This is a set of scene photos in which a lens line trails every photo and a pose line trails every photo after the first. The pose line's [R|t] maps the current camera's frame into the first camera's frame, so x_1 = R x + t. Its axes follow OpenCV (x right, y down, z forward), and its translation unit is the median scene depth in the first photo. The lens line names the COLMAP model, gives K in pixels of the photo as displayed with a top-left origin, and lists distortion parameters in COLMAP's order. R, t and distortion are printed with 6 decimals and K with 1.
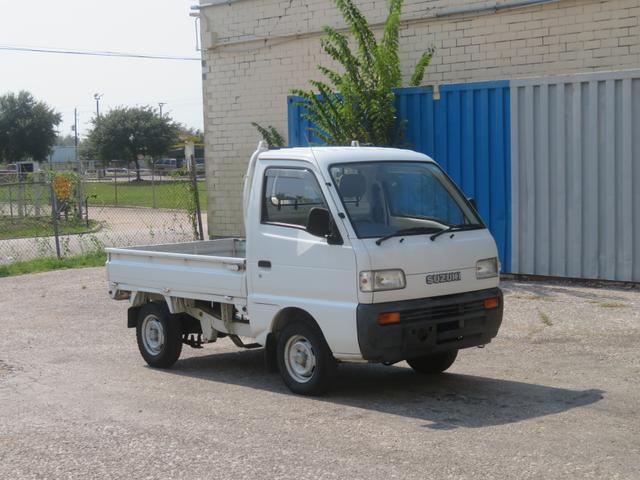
lens RADIAL K [[1167.3, 0, 320.0], [0, 1167.3, 240.0], [0, 0, 1]] dist [0.001816, -0.155287]
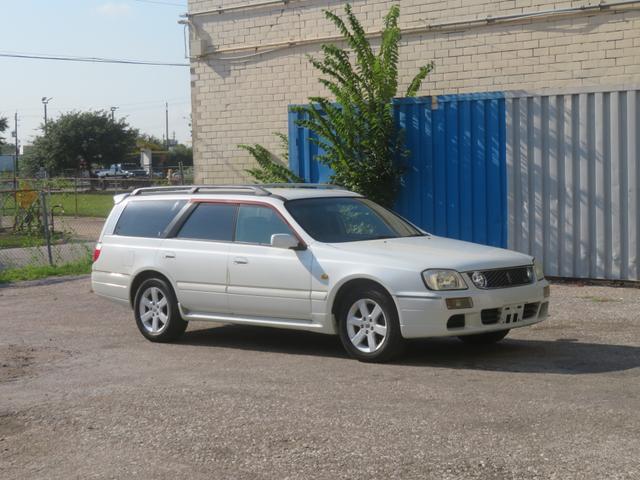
lens RADIAL K [[1345.9, 0, 320.2], [0, 1345.9, 212.2], [0, 0, 1]] dist [-0.000226, 0.009290]
pose [[0.999094, -0.002281, 0.042503, -0.040011], [0.003852, 0.999311, -0.036907, 0.012140], [-0.042389, 0.037038, 0.998414, -0.148007]]
